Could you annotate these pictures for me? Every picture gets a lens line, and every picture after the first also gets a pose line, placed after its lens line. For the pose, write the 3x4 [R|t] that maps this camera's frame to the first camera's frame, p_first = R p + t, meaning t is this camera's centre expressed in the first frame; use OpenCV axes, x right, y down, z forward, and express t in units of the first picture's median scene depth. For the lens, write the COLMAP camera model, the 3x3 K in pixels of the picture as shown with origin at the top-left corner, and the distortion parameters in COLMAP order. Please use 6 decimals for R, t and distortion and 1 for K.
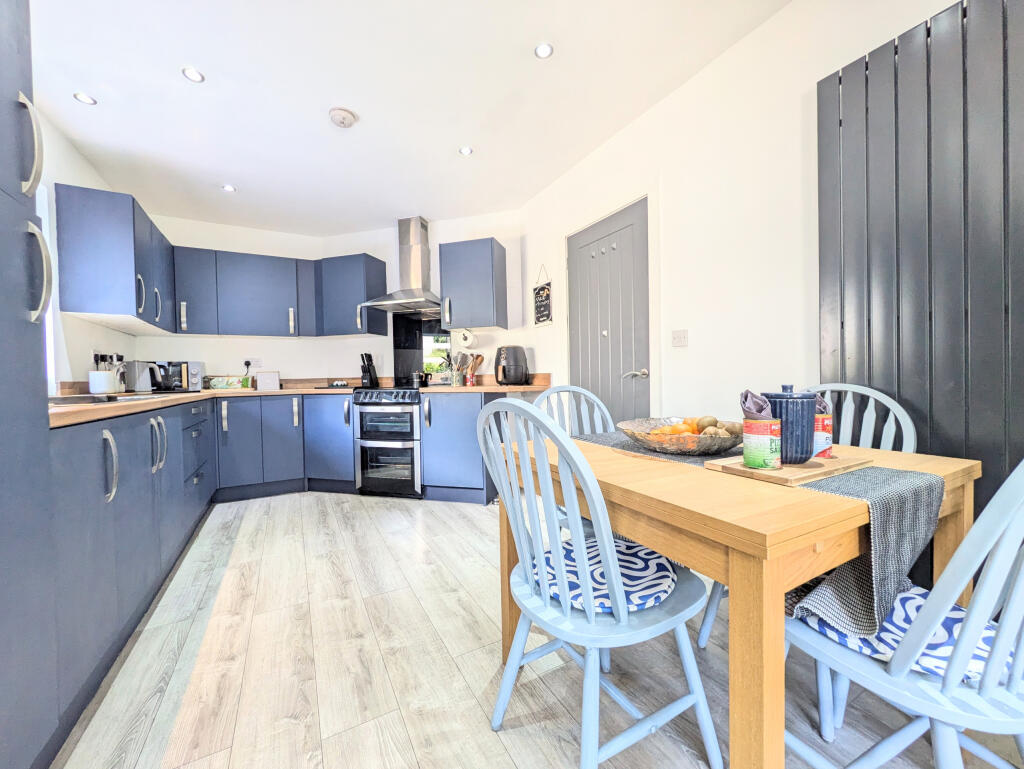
lens RADIAL K [[405.9, 0, 512.0], [0, 405.9, 384.5], [0, 0, 1]] dist [-0.001624, -0.000165]
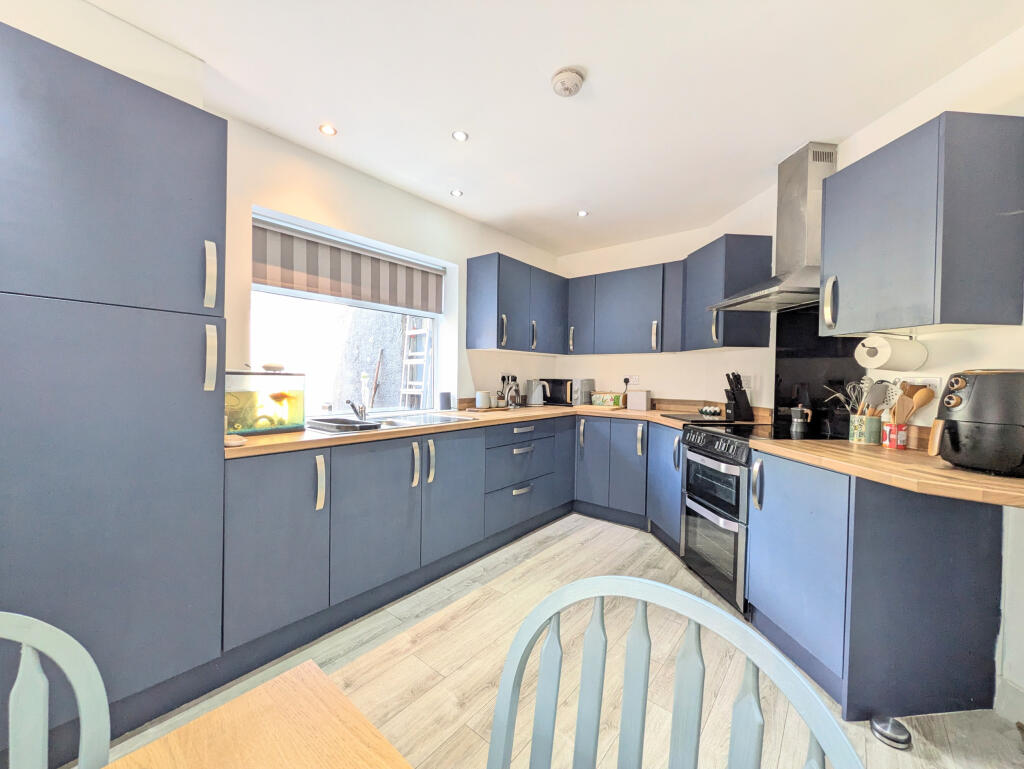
lens RADIAL K [[405.9, 0, 512.0], [0, 405.9, 384.5], [0, 0, 1]] dist [-0.001624, -0.000165]
pose [[0.374972, 0.049294, -0.925724, 0.185658], [-0.038779, 0.998545, 0.037464, -0.078590], [0.926224, 0.021851, 0.376339, 0.422166]]
